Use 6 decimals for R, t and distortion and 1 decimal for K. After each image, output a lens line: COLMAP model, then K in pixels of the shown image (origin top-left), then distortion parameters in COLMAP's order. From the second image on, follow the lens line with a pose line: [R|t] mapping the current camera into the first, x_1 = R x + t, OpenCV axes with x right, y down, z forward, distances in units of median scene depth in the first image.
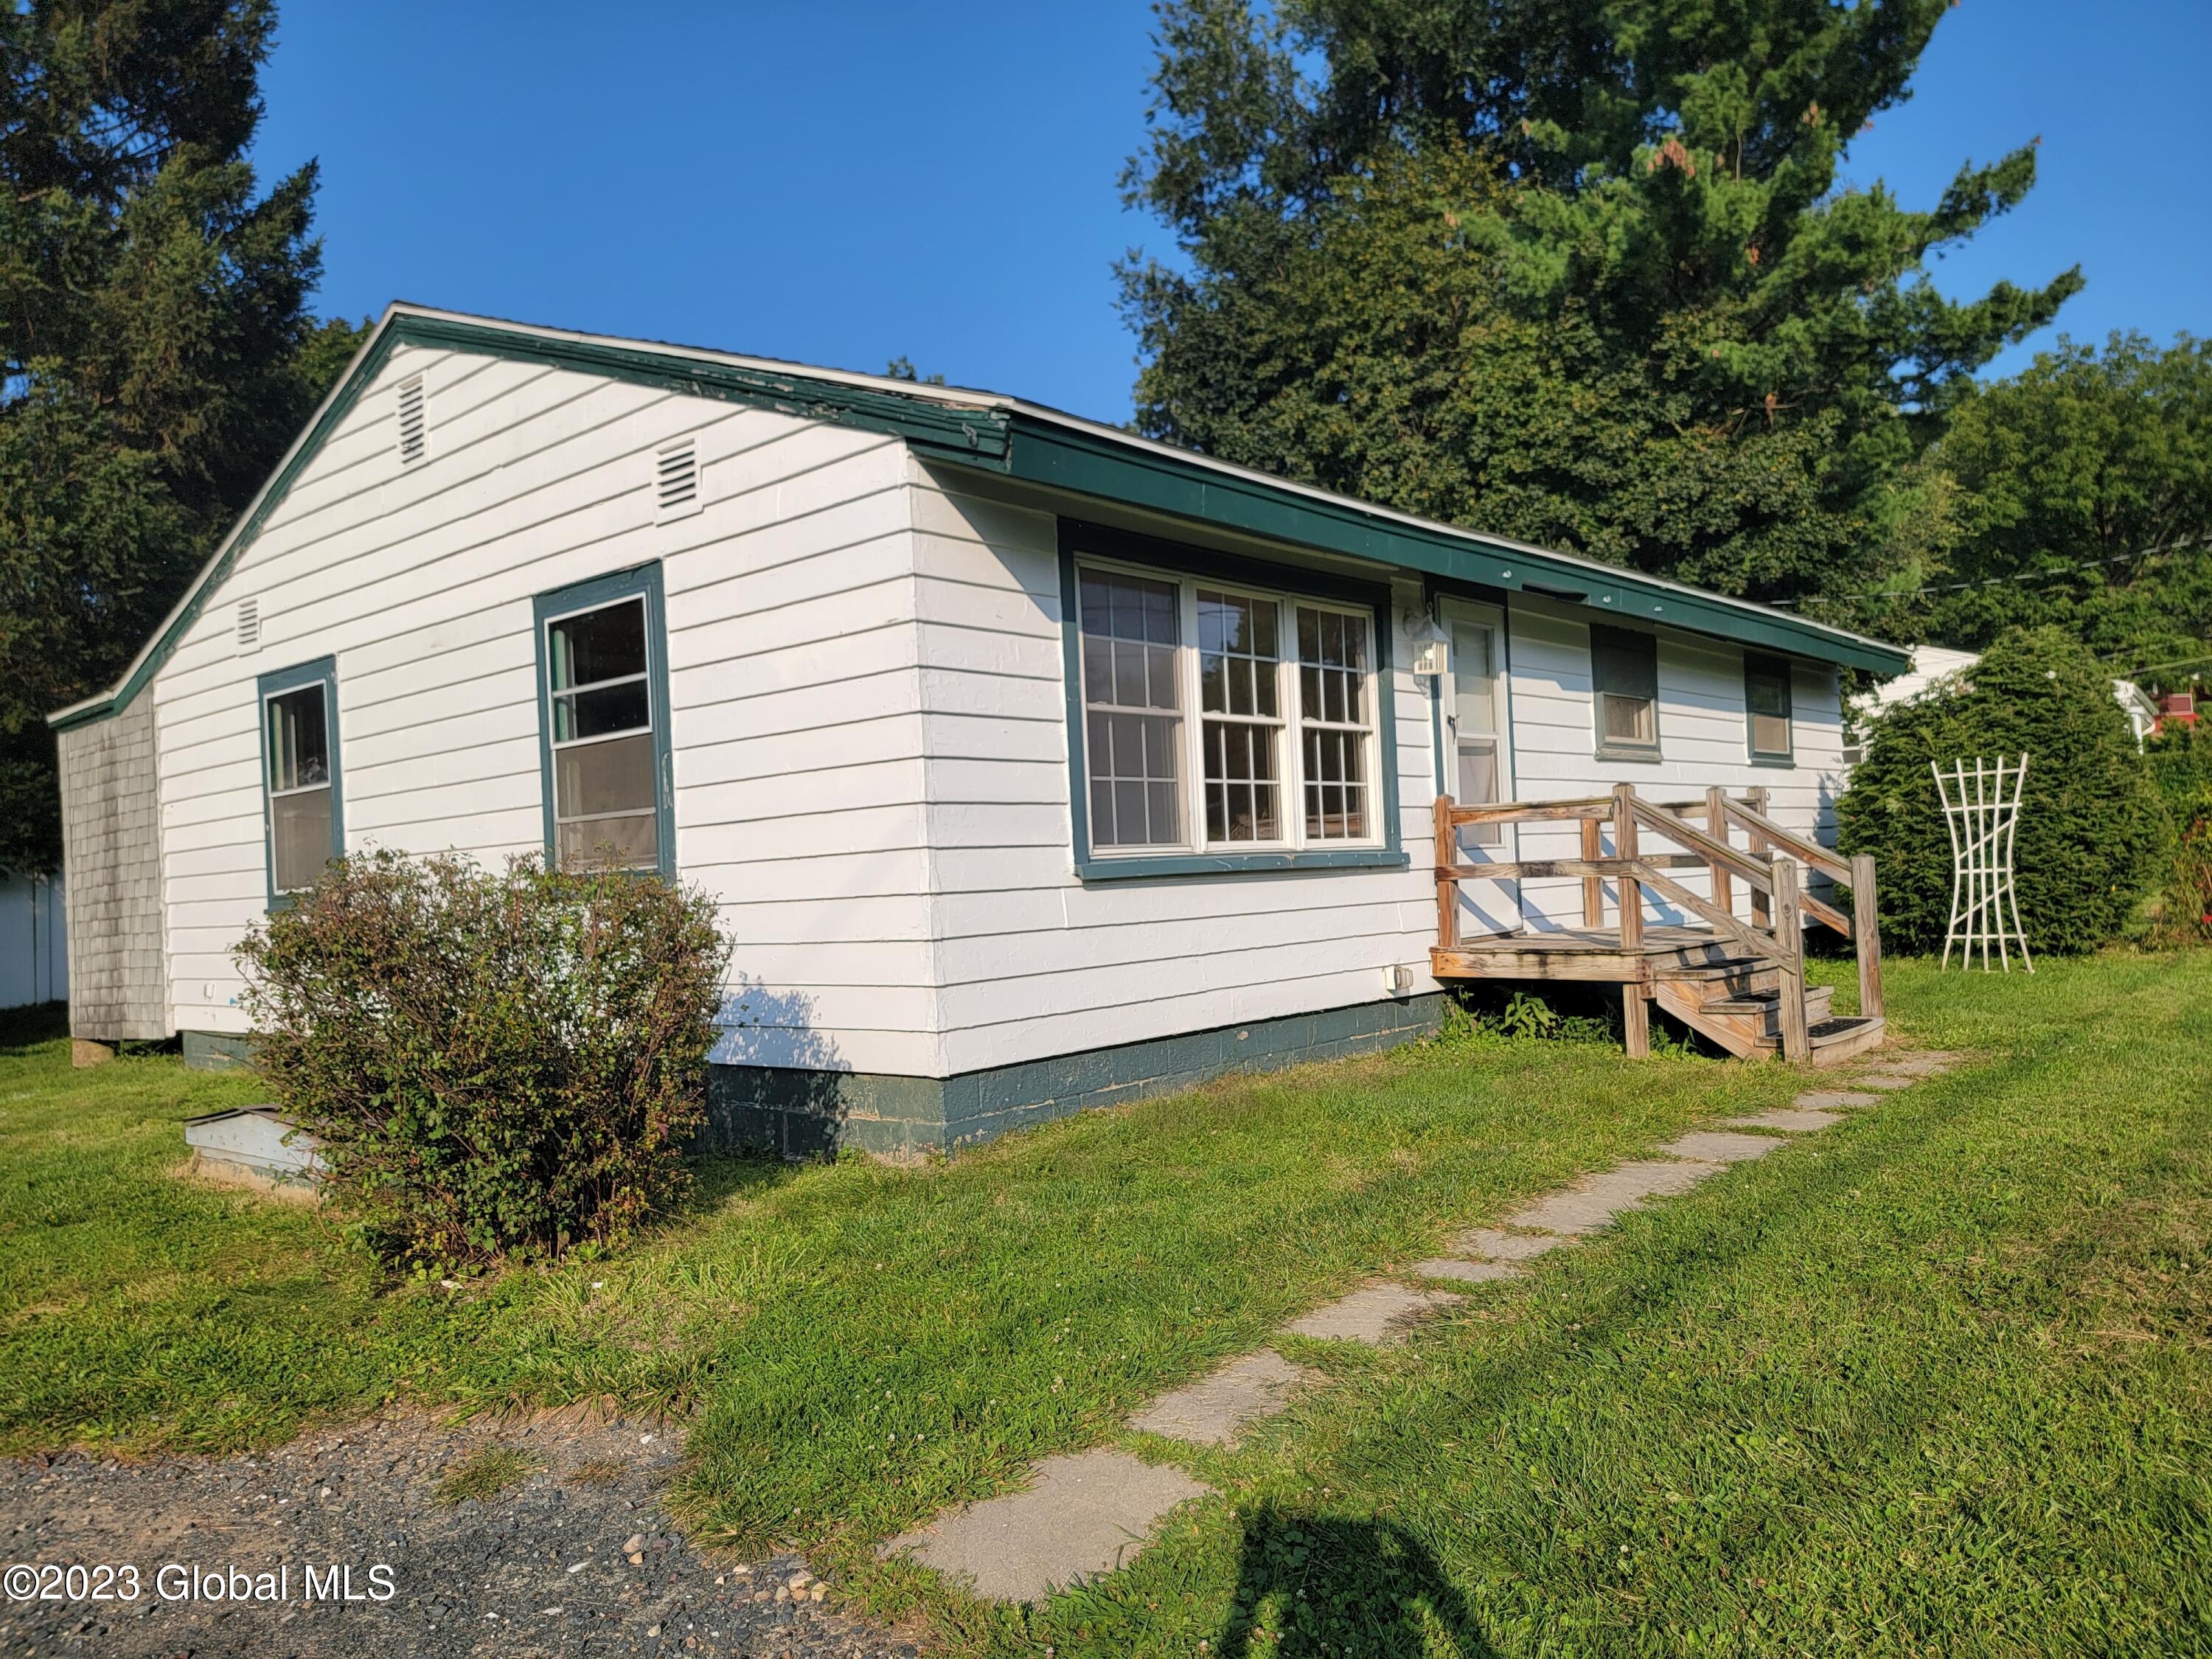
lens RADIAL K [[1538.9, 0, 1109.0], [0, 1538.9, 822.4], [0, 0, 1]] dist [0.078505, -0.057386]
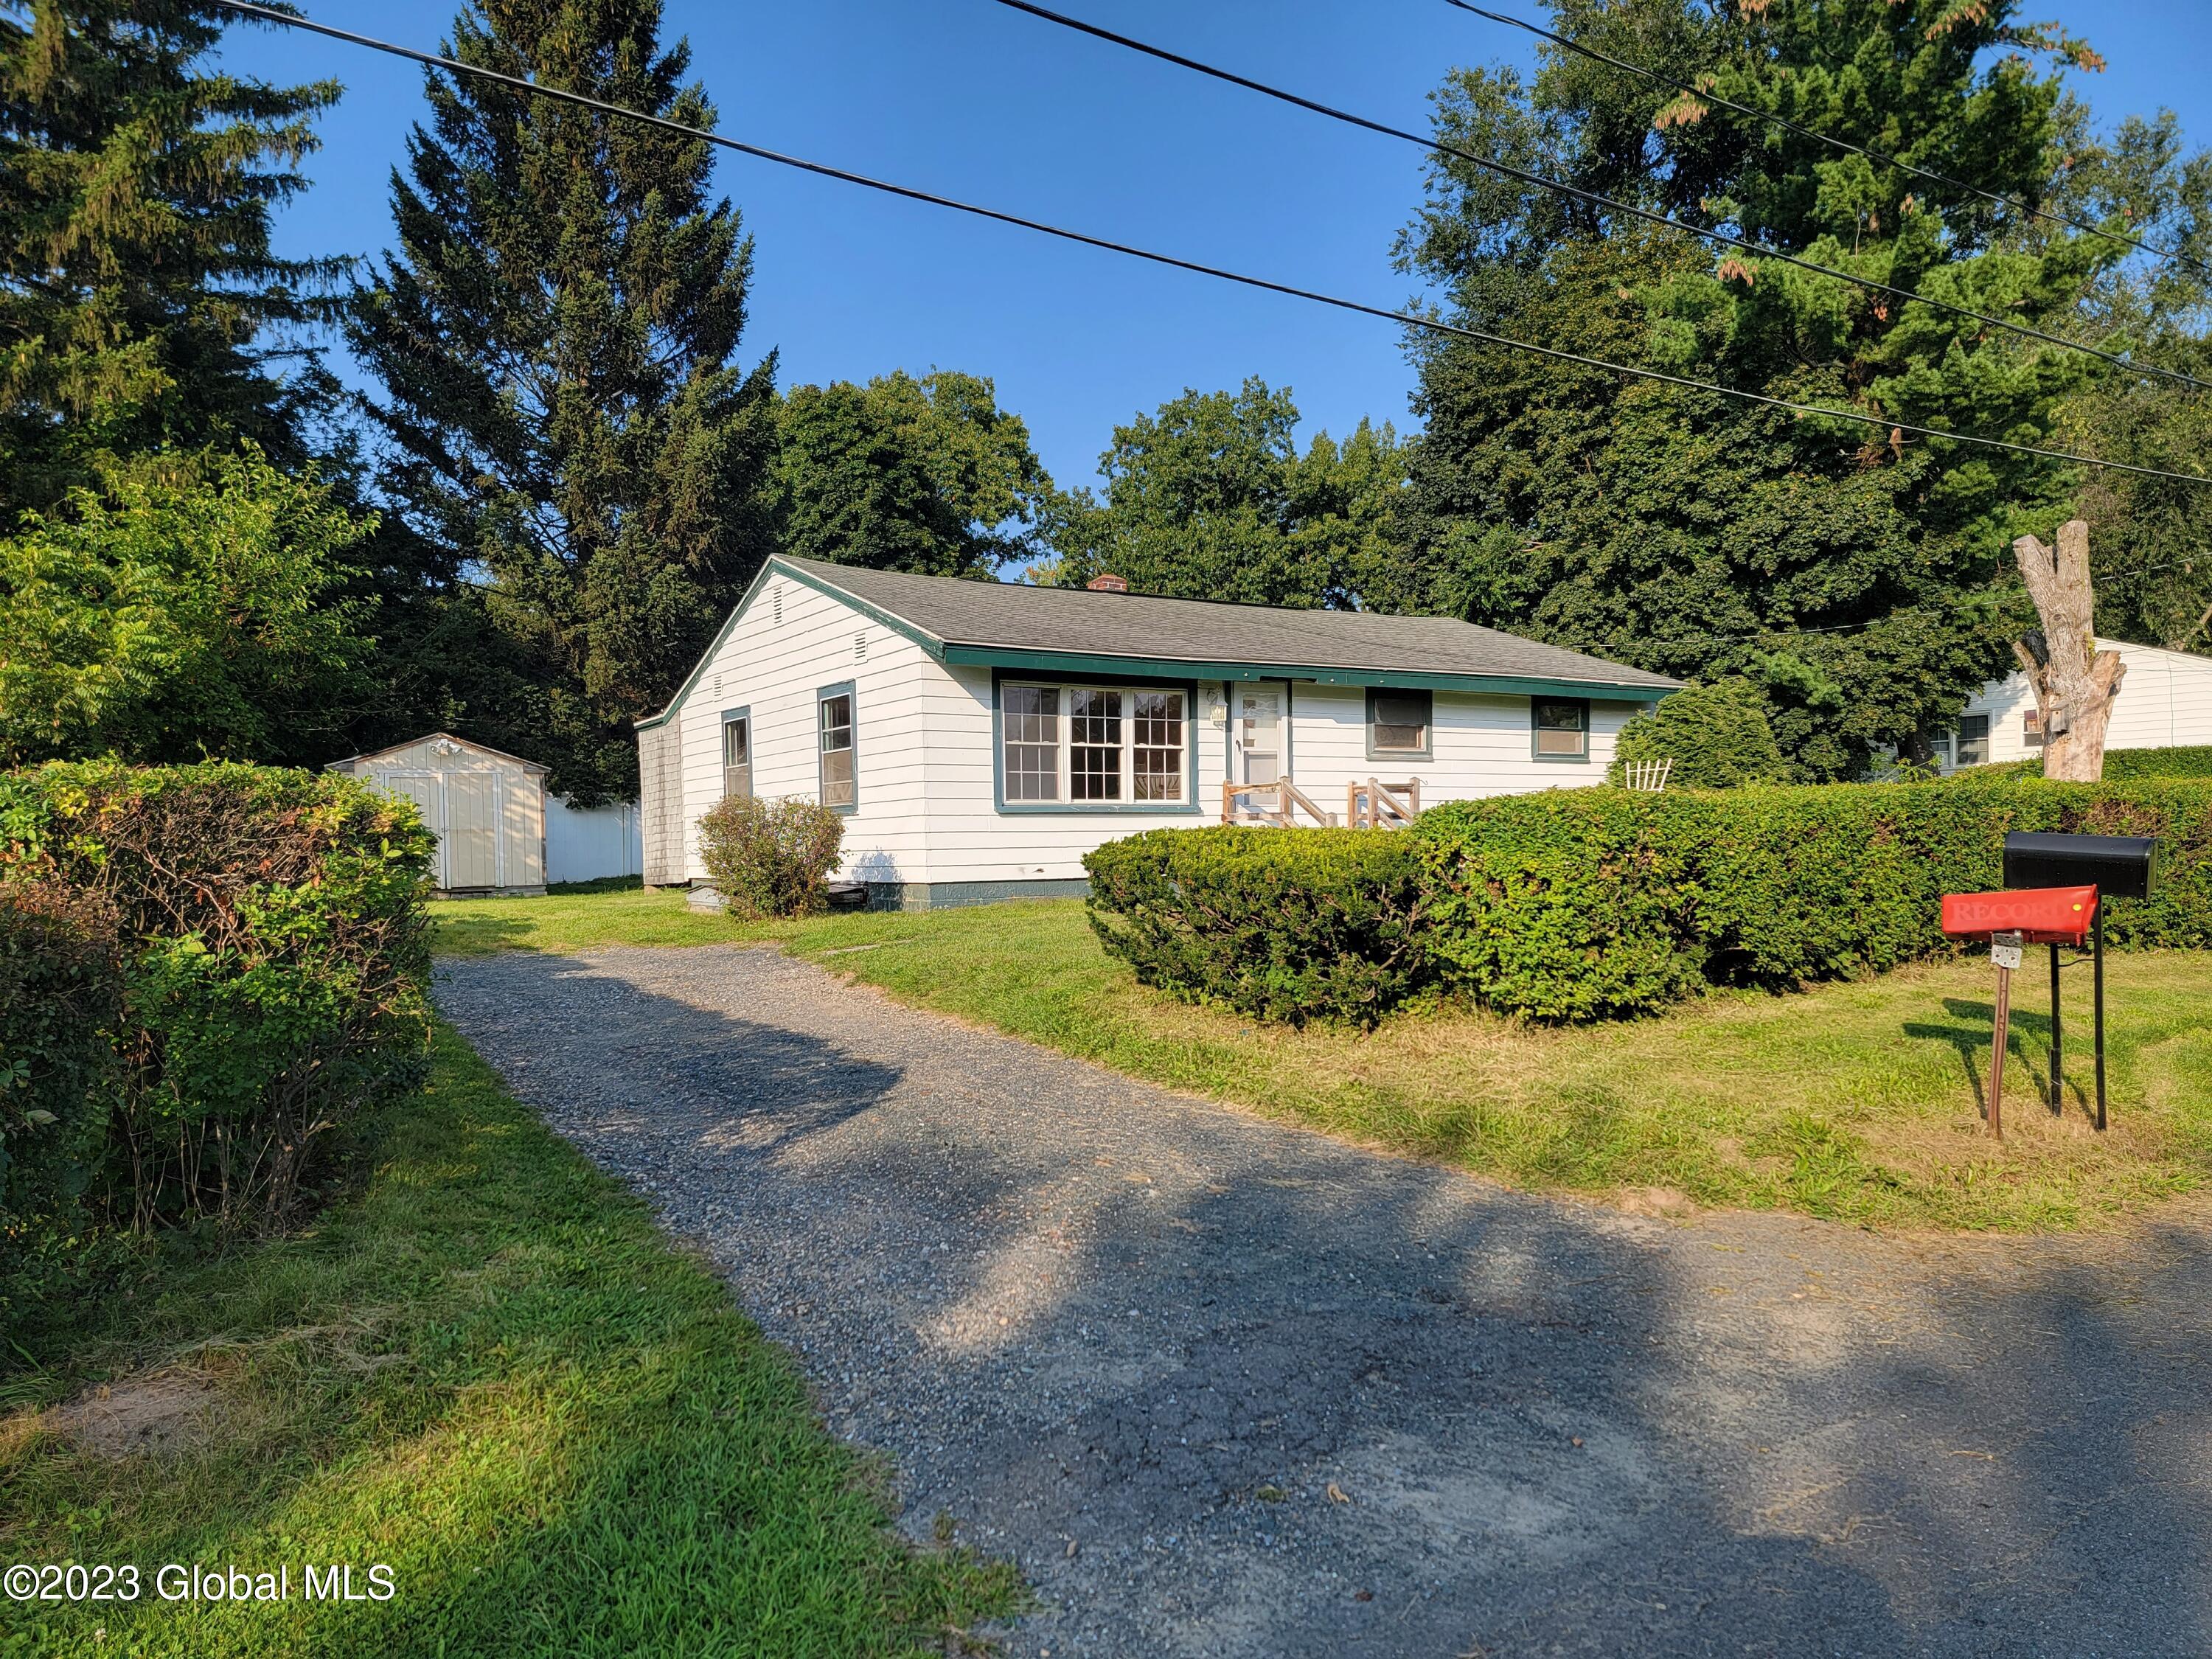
lens RADIAL K [[1538.9, 0, 1107.1], [0, 1538.9, 859.2], [0, 0, 1]] dist [0.078505, -0.057386]
pose [[0.959740, 0.033916, -0.278836, 0.436940], [-0.019481, 0.998330, 0.054381, -0.013816], [0.280215, -0.046759, 0.958798, -0.694756]]
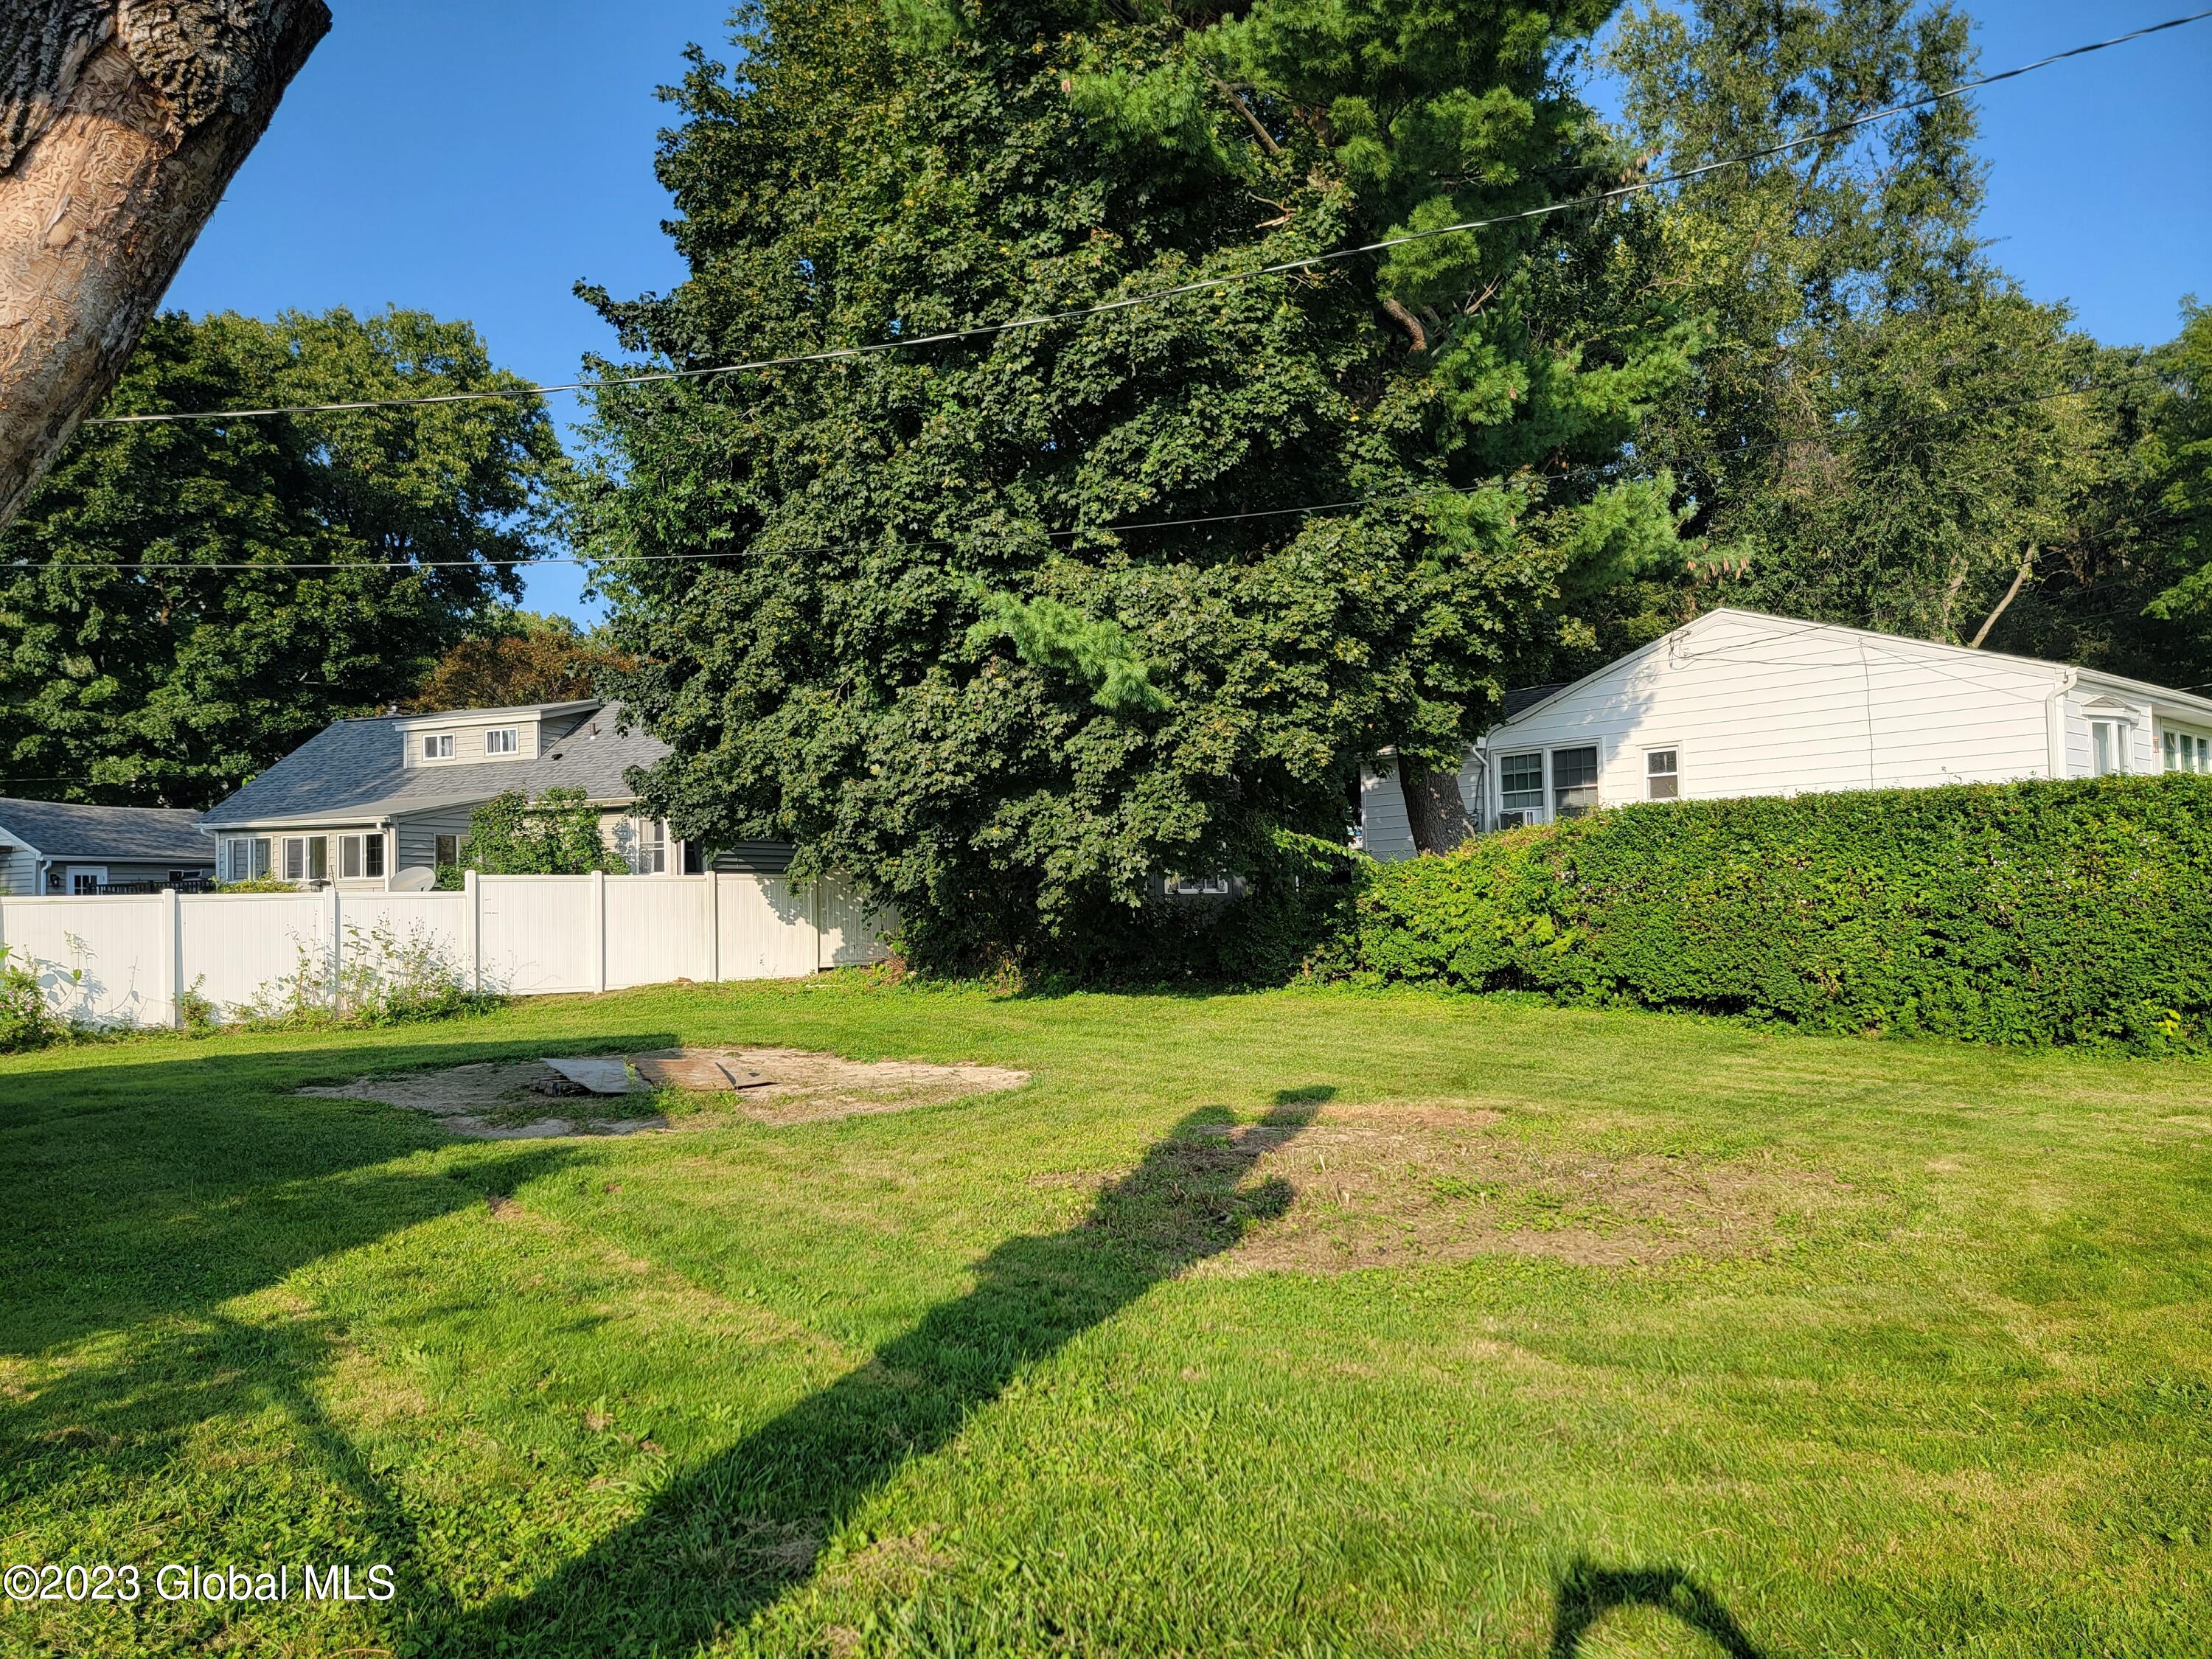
lens RADIAL K [[1538.9, 0, 1119.2], [0, 1538.9, 865.7], [0, 0, 1]] dist [0.078505, -0.057386]
pose [[0.981604, 0.016058, -0.190253, 1.030522], [-0.013232, 0.999783, 0.016114, -0.045897], [0.190470, -0.013300, 0.981603, 0.864958]]
